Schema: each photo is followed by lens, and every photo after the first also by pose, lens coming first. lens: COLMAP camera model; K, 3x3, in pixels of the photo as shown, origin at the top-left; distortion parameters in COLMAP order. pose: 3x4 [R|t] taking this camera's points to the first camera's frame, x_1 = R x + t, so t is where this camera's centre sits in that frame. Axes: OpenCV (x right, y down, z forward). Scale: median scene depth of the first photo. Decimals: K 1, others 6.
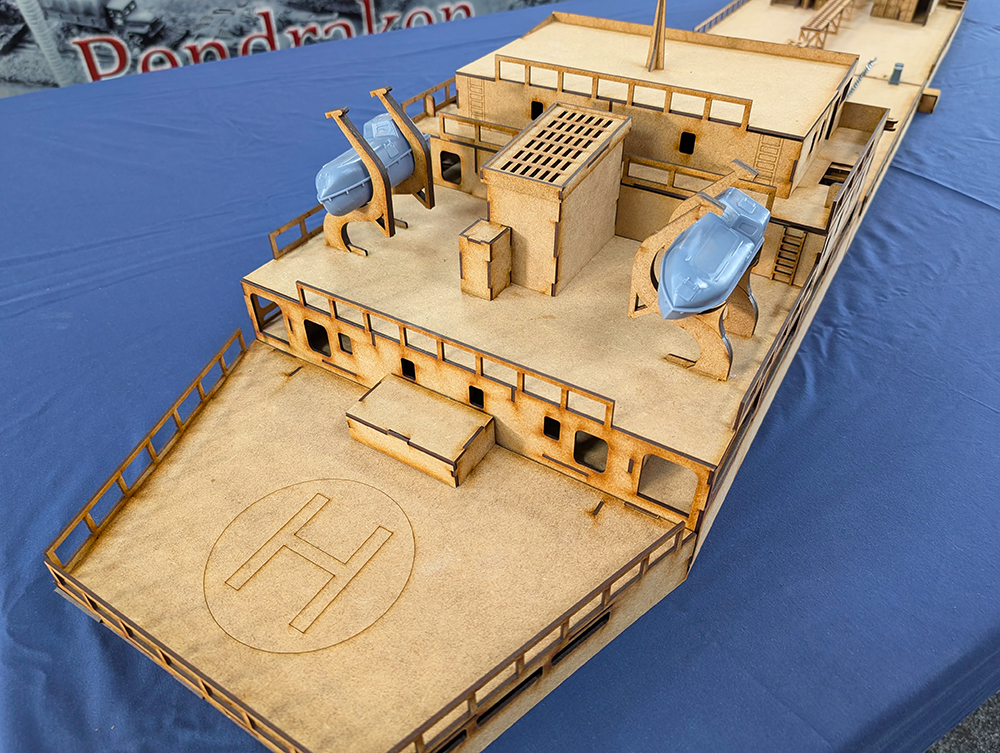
lens RADIAL K [[724.9, 0, 500.0], [0, 724.9, 376.5], [0, 0, 1]] dist [-0.001411, -0.005207]
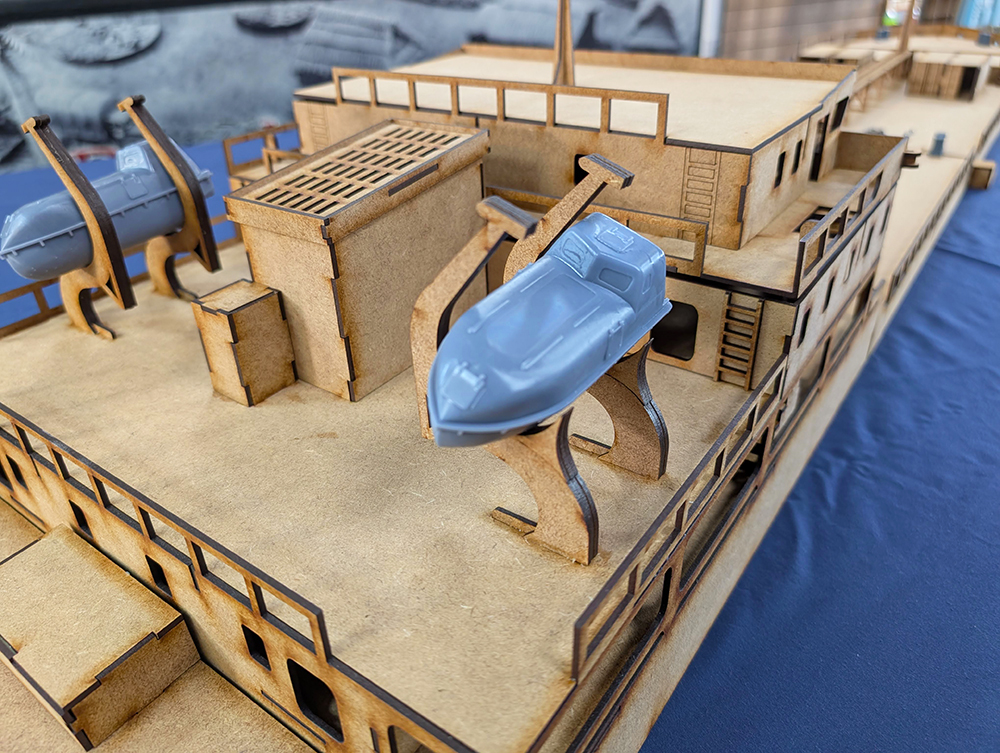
lens RADIAL K [[739.5, 0, 500.0], [0, 739.5, 376.5], [0, 0, 1]] dist [0.025434, -0.056943]
pose [[0.997341, 0.014014, -0.071516, 0.238524], [-0.025276, 0.986941, -0.159087, -0.034538], [0.068353, 0.160472, 0.984671, 0.378462]]
